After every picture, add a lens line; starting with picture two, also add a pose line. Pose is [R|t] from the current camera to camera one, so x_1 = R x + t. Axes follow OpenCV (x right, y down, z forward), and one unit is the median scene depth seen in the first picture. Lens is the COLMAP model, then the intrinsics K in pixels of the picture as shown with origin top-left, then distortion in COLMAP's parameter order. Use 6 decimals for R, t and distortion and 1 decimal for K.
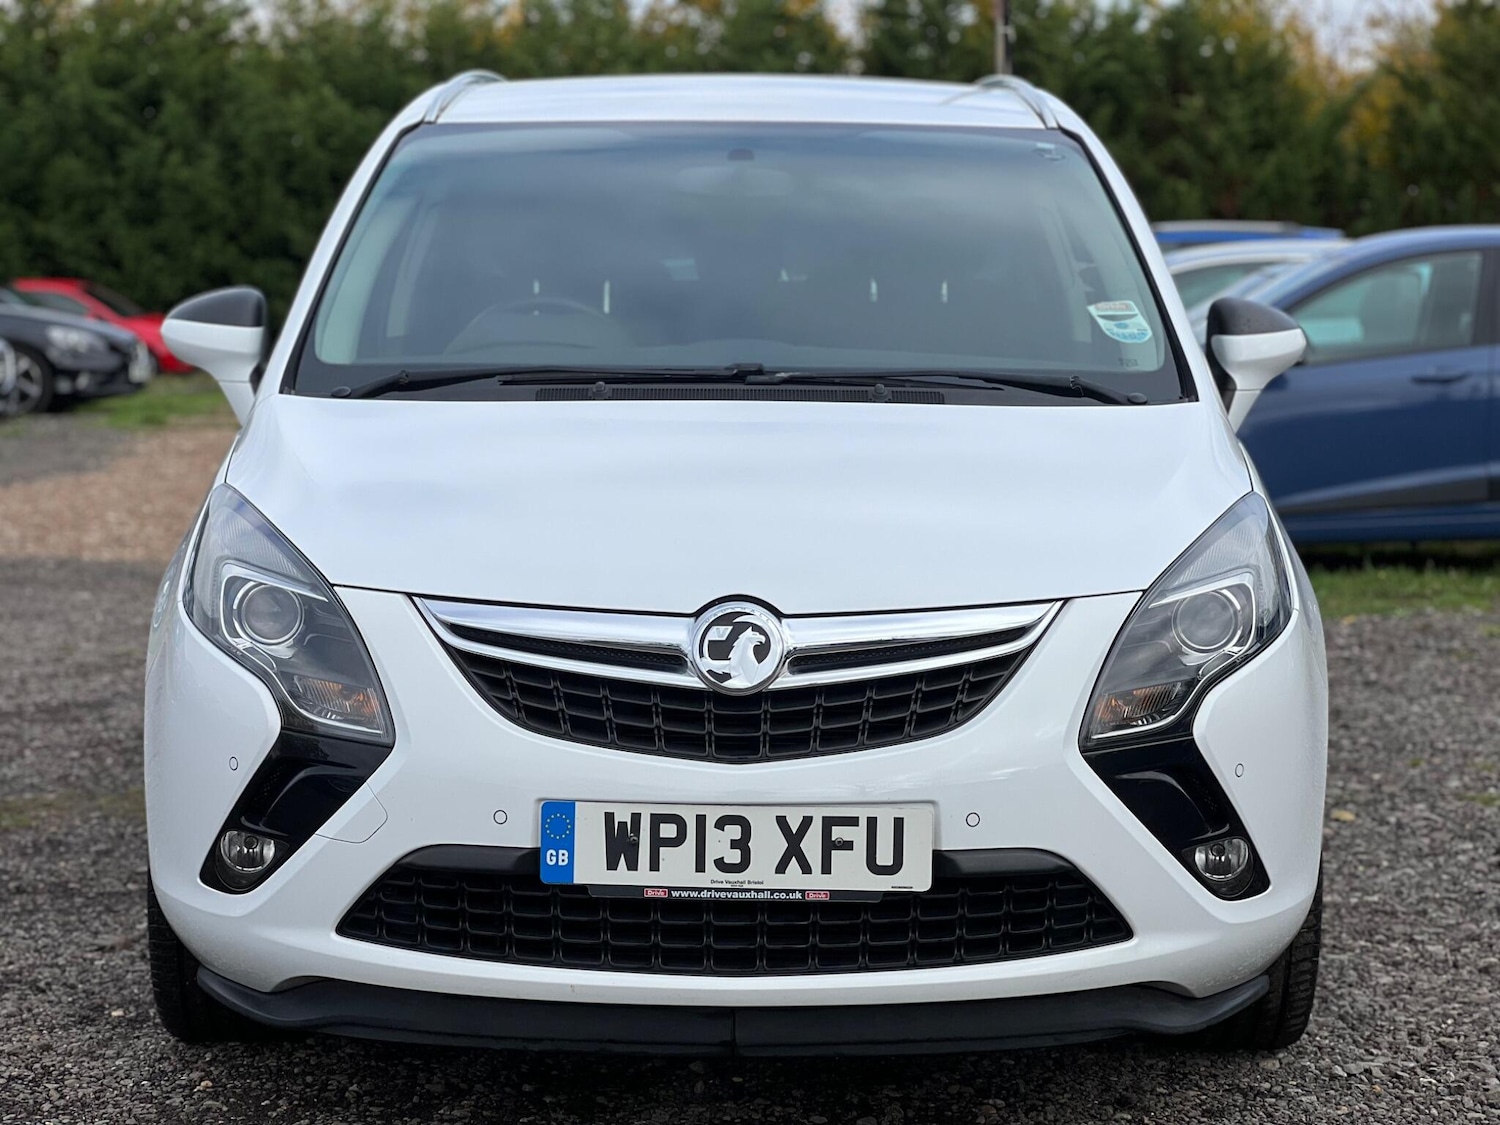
lens RADIAL K [[3420.6, 0, 747.5], [0, 3420.6, 621.6], [0, 0, 1]] dist [0.077548, 0.000000]
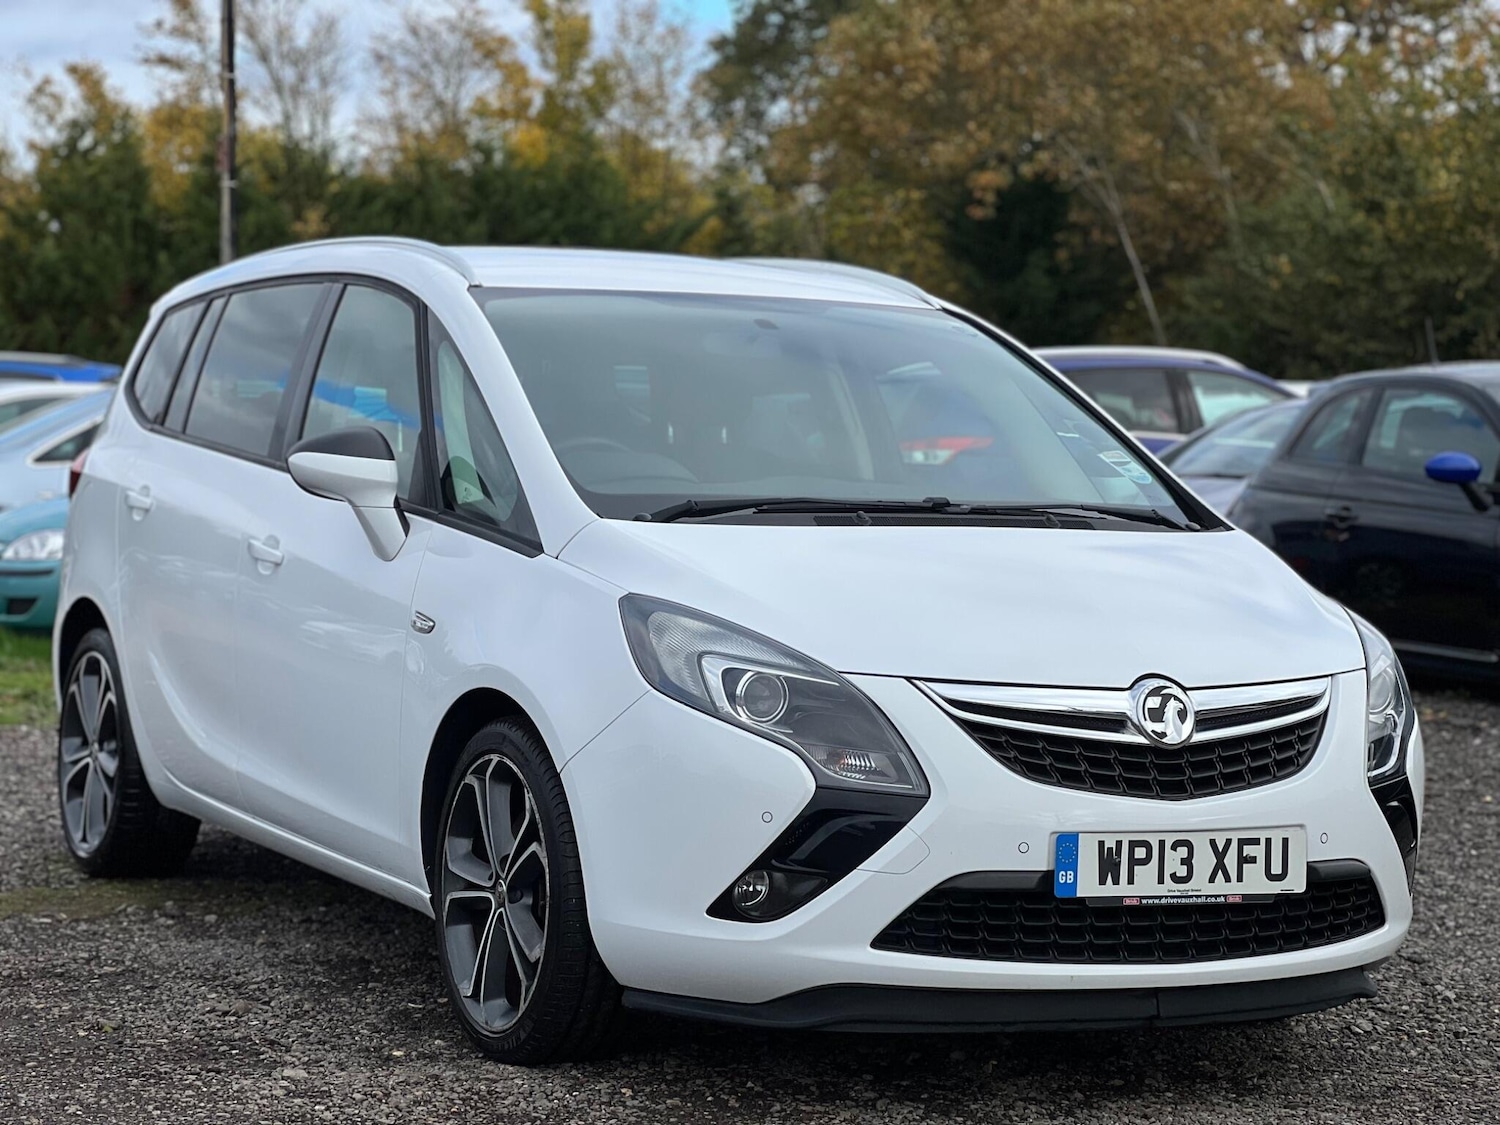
lens RADIAL K [[3420.6, 0, 754.0], [0, 3420.6, 555.4], [0, 0, 1]] dist [0.077548, 0.000000]
pose [[0.895360, 0.003406, 0.445330, -0.730707], [0.021418, 0.998484, -0.050697, 0.010276], [-0.444828, 0.054930, 0.893930, -0.114729]]
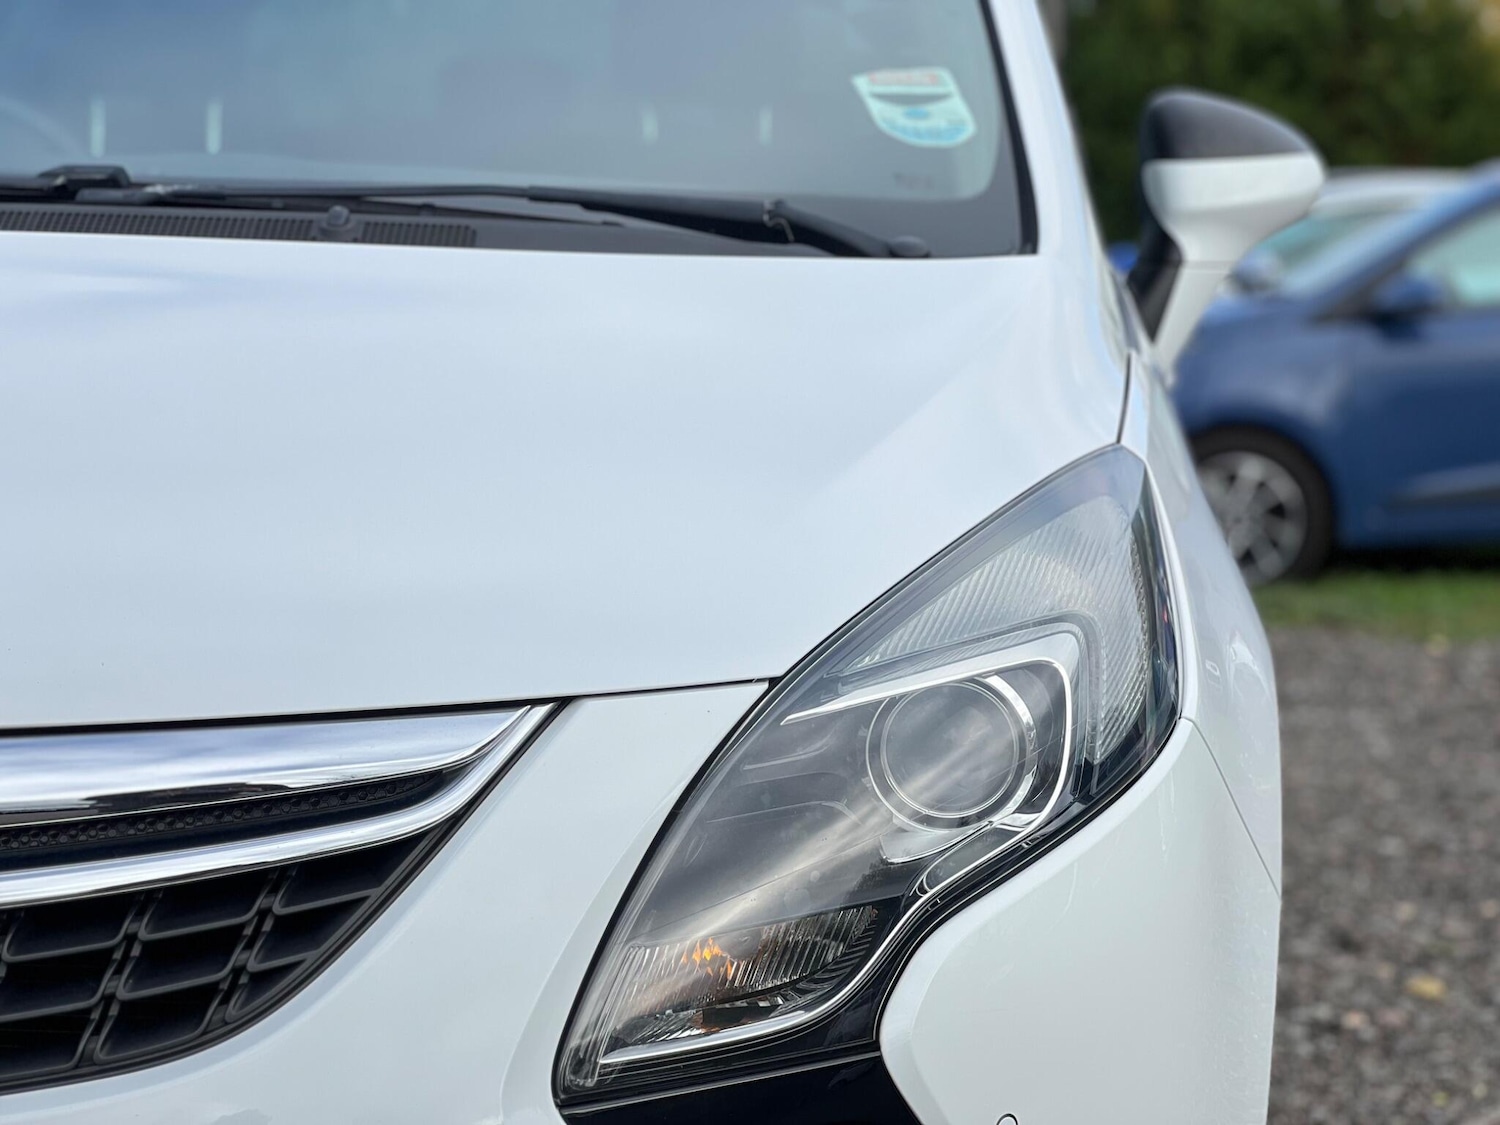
lens RADIAL K [[3420.6, 0, 796.9], [0, 3420.6, 636.6], [0, 0, 1]] dist [0.077548, 0.000000]
pose [[0.998996, 0.016814, -0.041527, 0.139743], [-0.016419, 0.999817, 0.009852, -0.018783], [0.041685, -0.009160, 0.999089, 0.616819]]
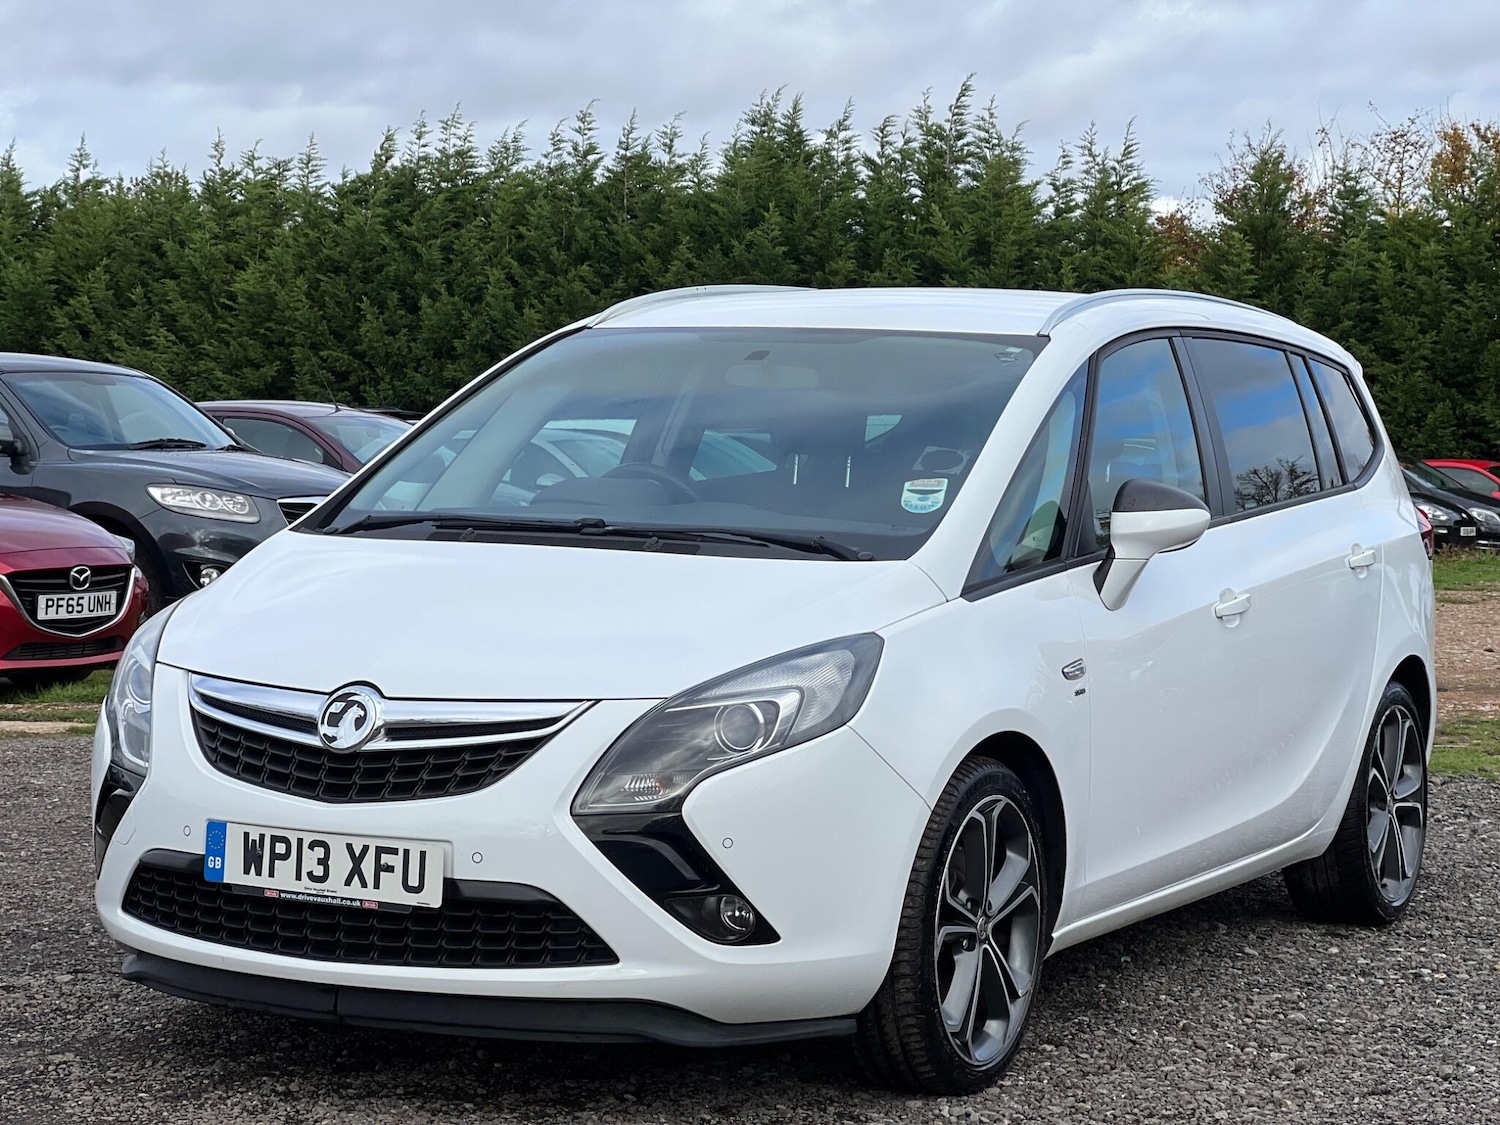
lens RADIAL K [[3420.6, 0, 747.6], [0, 3420.6, 555.7], [0, 0, 1]] dist [0.077548, 0.000000]
pose [[0.889837, 0.035384, -0.454904, 0.752871], [-0.067578, 0.996213, -0.054699, 0.006621], [0.451246, 0.079415, 0.888859, -0.144495]]
